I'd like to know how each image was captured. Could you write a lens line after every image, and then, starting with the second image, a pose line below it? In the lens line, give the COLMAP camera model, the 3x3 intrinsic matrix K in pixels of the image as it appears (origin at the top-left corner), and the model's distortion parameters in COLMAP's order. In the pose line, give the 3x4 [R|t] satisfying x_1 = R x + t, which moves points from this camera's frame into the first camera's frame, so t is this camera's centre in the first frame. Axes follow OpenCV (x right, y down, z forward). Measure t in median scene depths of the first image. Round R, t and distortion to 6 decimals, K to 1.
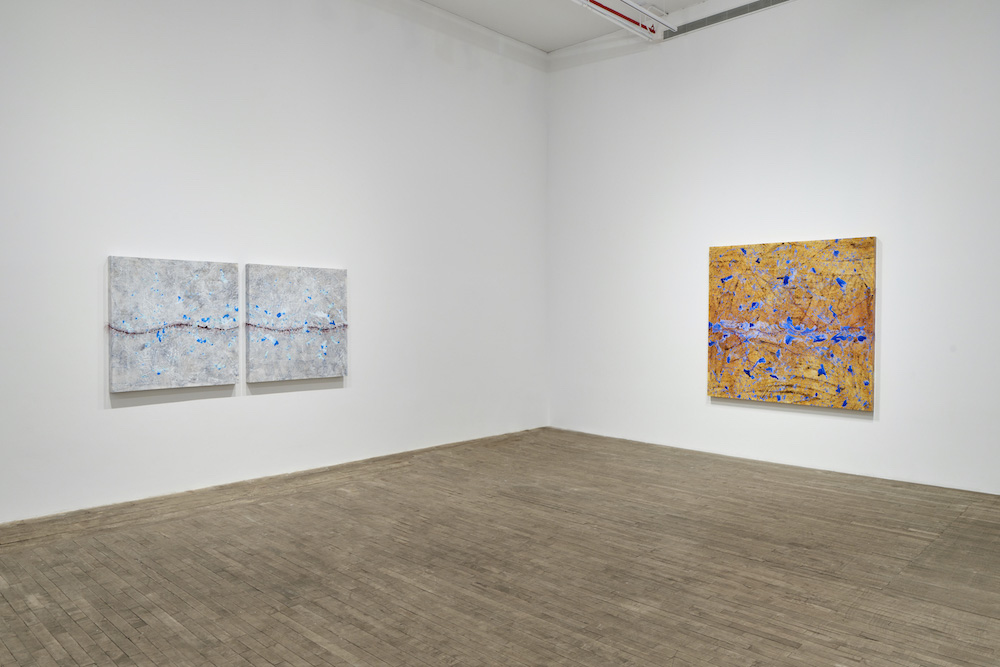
lens RADIAL K [[700.4, 0, 502.5], [0, 700.4, 329.1], [0, 0, 1]] dist [0.002433, -0.000155]
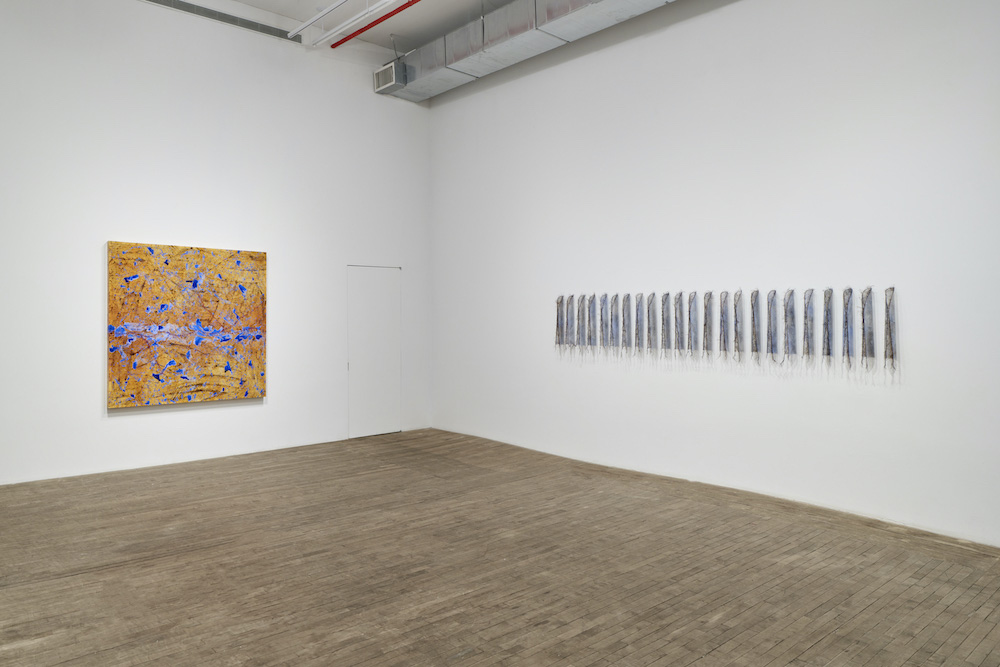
lens RADIAL K [[700.4, 0, 502.6], [0, 700.4, 331.1], [0, 0, 1]] dist [0.002433, -0.000155]
pose [[0.063528, -0.024439, 0.997681, -0.616499], [0.016975, 0.999582, 0.023405, -0.016417], [-0.997836, 0.015449, 0.063917, 0.487636]]
